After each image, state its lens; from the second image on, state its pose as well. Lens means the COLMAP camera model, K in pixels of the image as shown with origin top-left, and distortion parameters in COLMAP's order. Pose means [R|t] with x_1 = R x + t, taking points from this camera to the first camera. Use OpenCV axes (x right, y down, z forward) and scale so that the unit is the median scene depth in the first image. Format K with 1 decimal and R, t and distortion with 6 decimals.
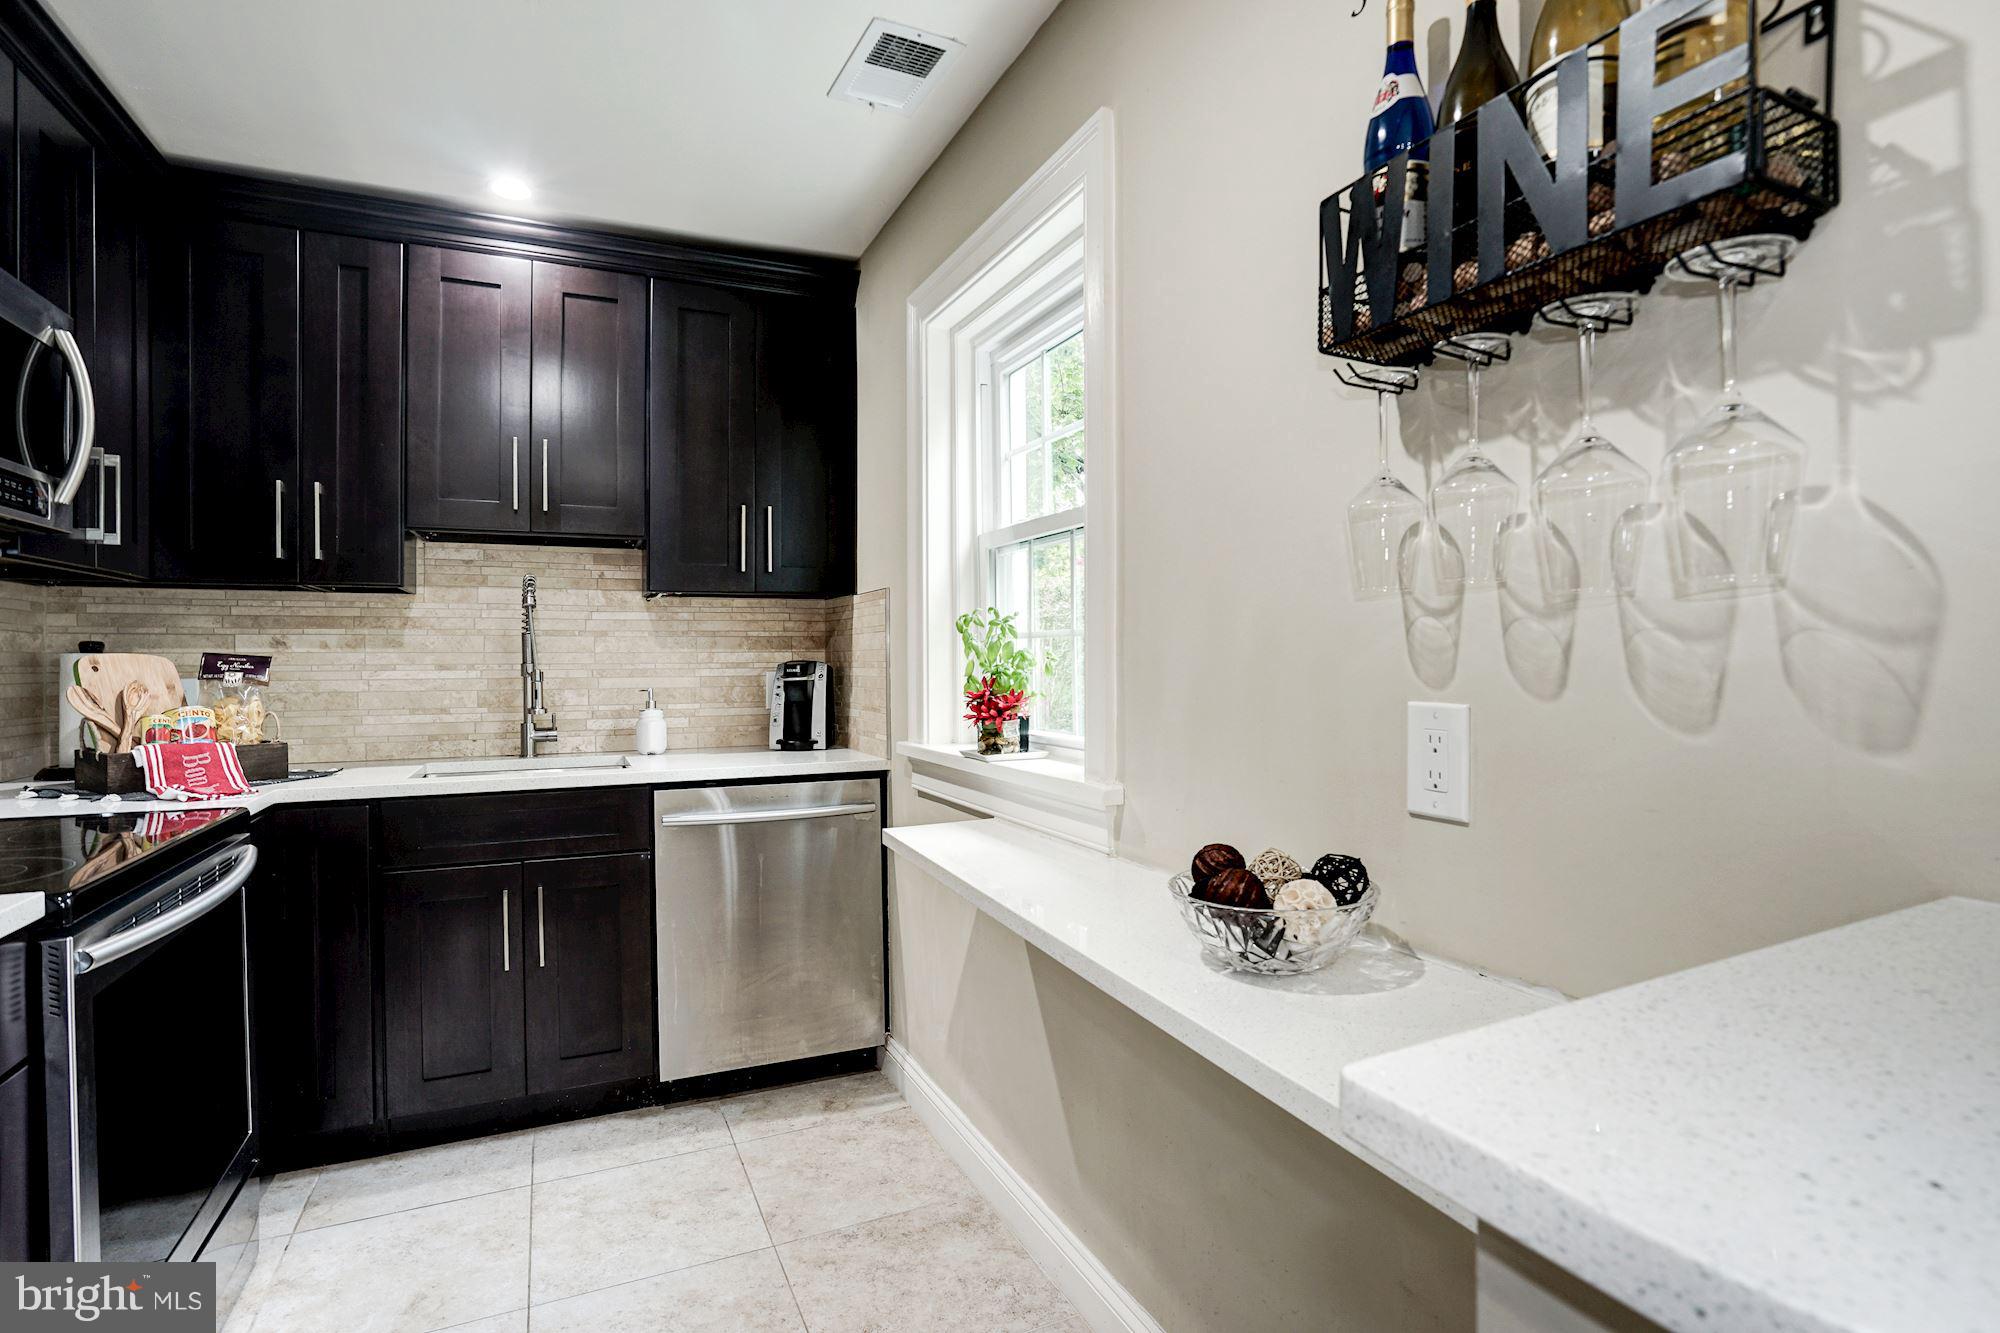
lens RADIAL K [[982.1, 0, 1000.0], [0, 982.1, 666.5], [0, 0, 1]] dist [-0.062536, 0.033903]
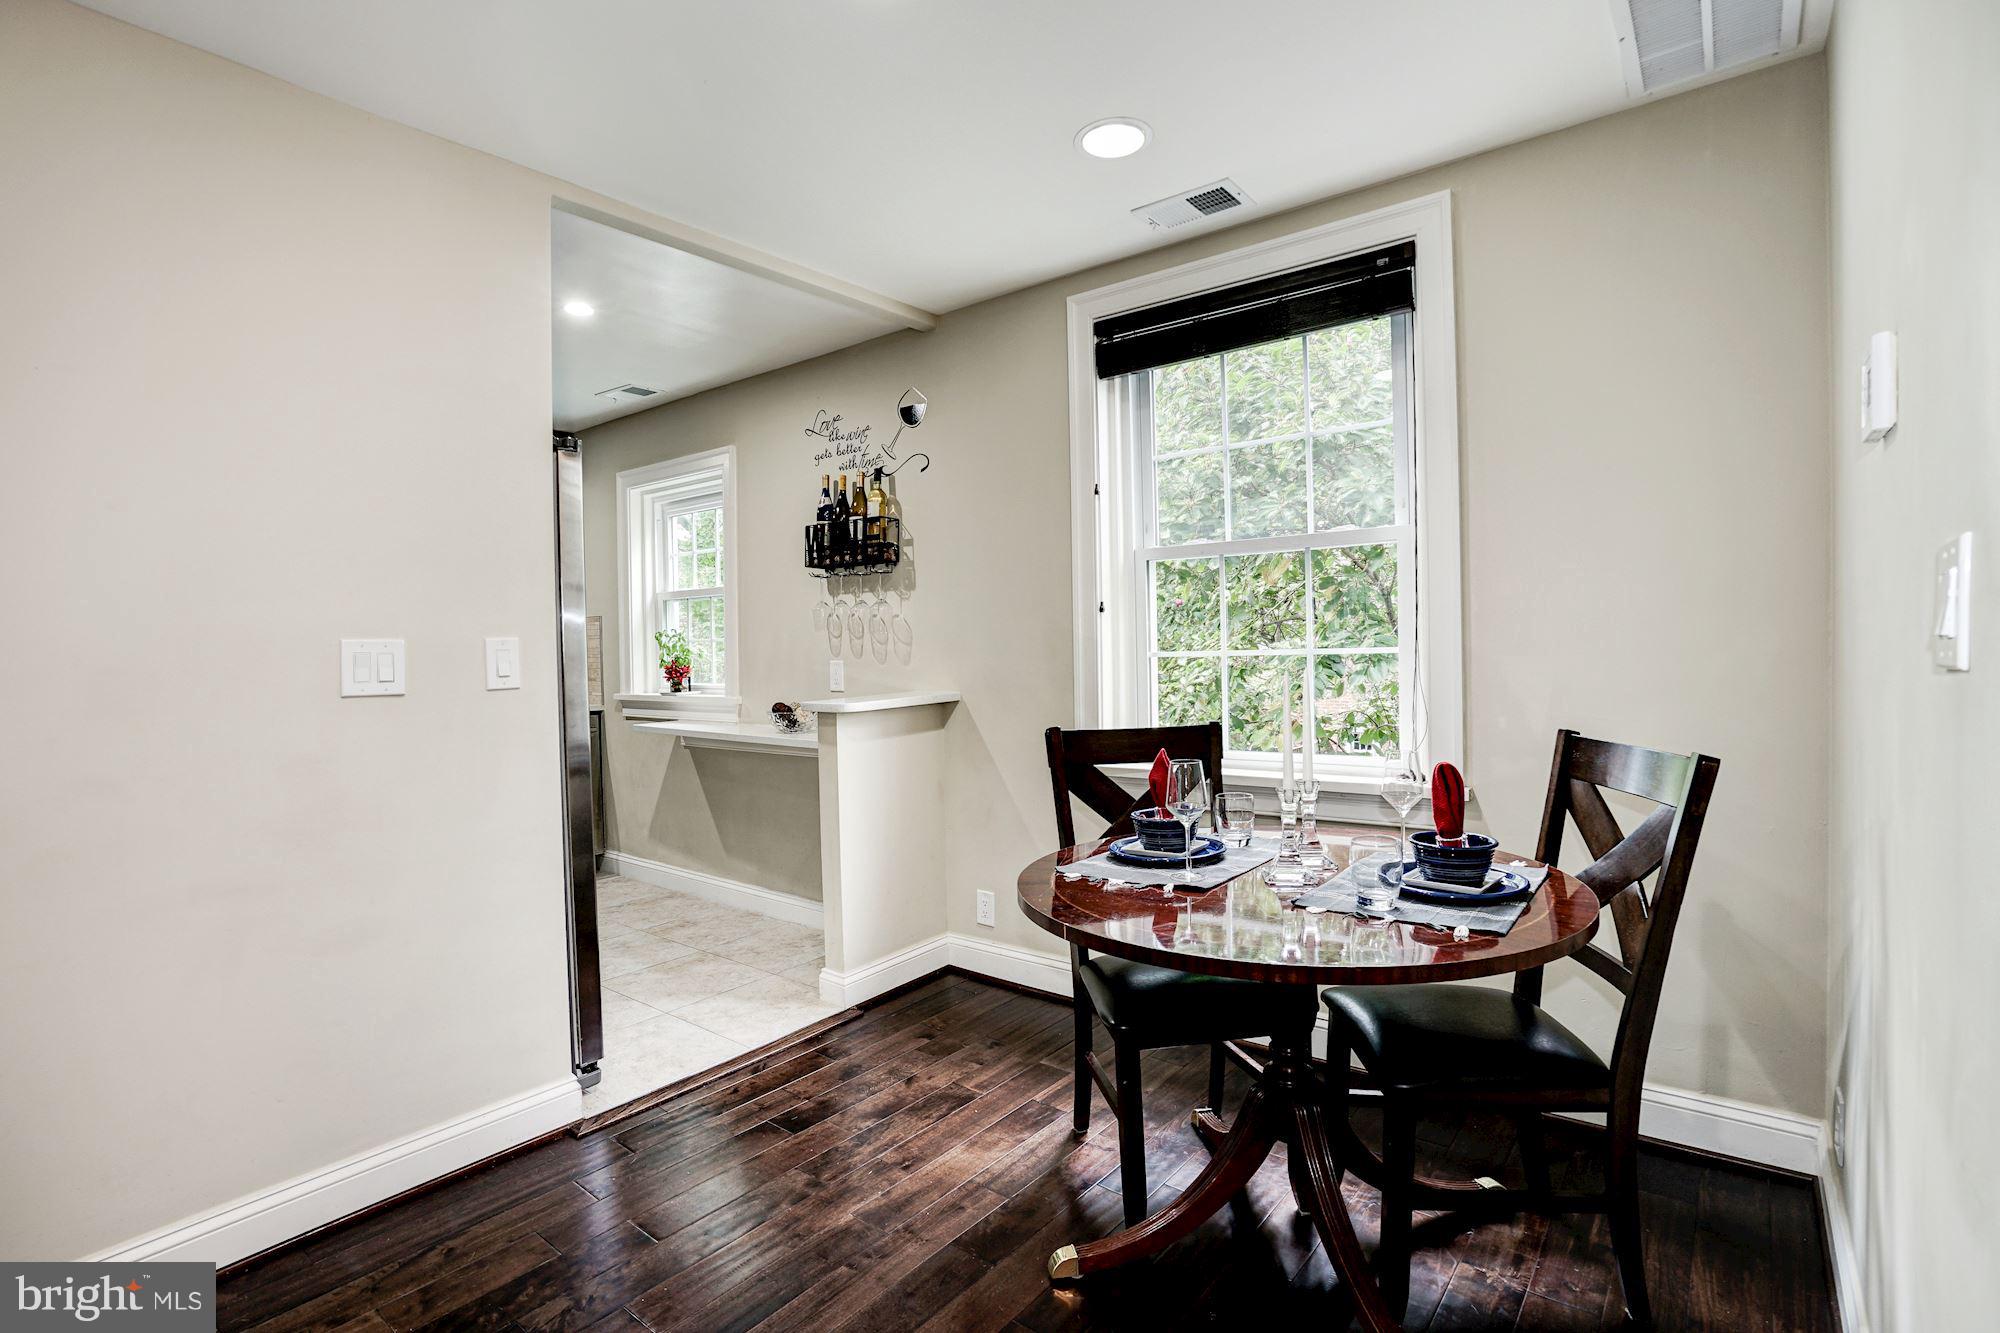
lens RADIAL K [[943.4, 0, 1000.0], [0, 943.4, 664.6], [0, 0, 1]] dist [-0.063603, 0.025368]
pose [[0.887096, -0.018021, 0.461233, -0.274571], [0.015297, 0.999836, 0.009643, 0.010564], [-0.461331, -0.001499, 0.887227, -1.030915]]
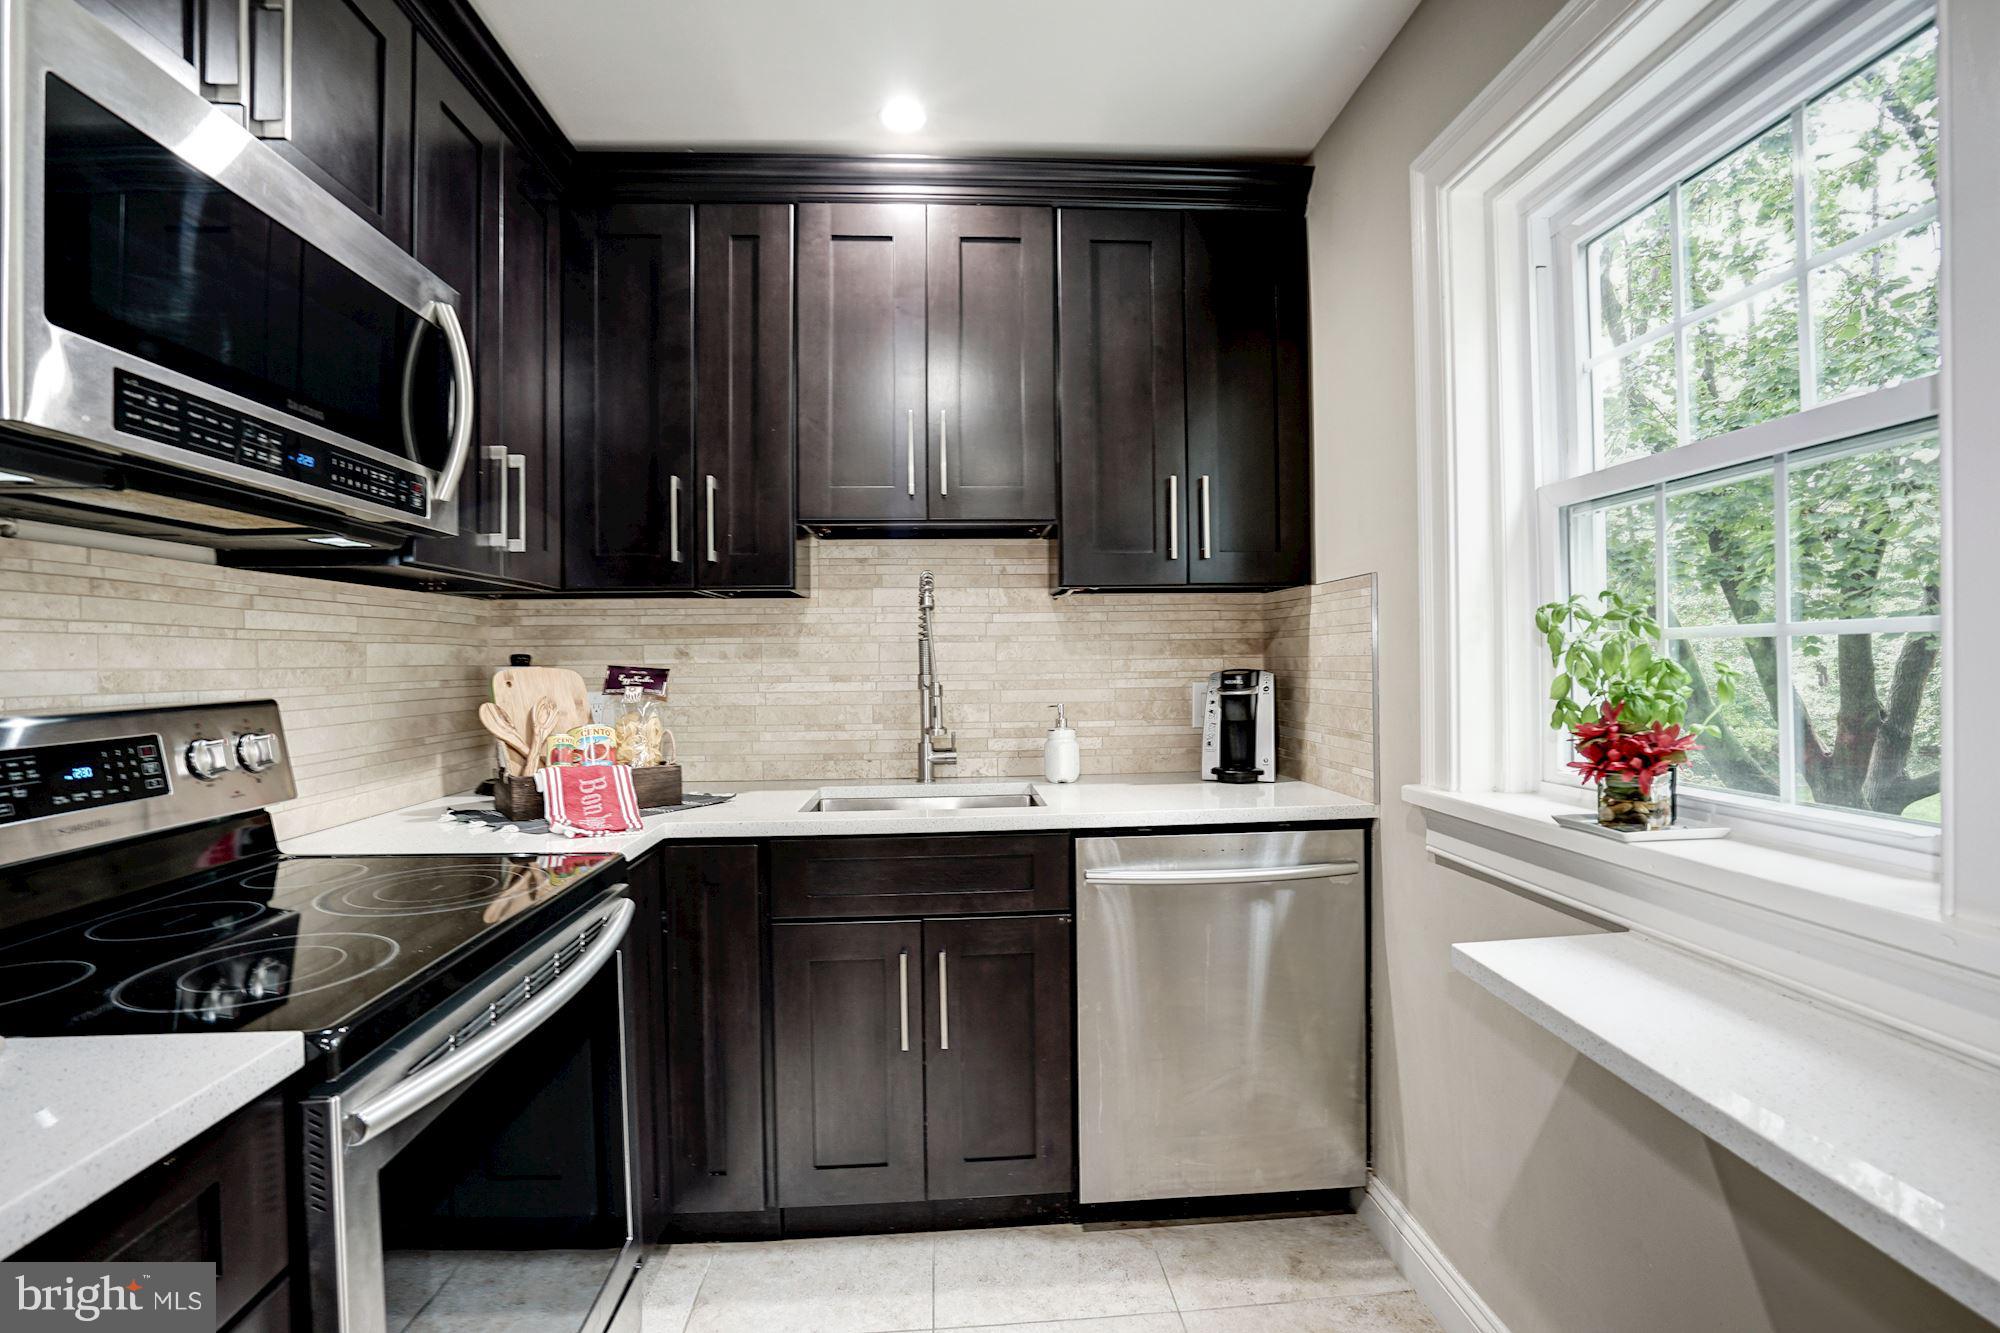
lens RADIAL K [[943.4, 0, 1000.0], [0, 943.4, 664.6], [0, 0, 1]] dist [-0.063603, 0.025368]
pose [[0.934683, -0.004628, -0.355453, -0.132704], [0.004463, 0.999989, -0.001284, -0.011256], [0.355455, -0.000386, 0.934693, 0.250296]]
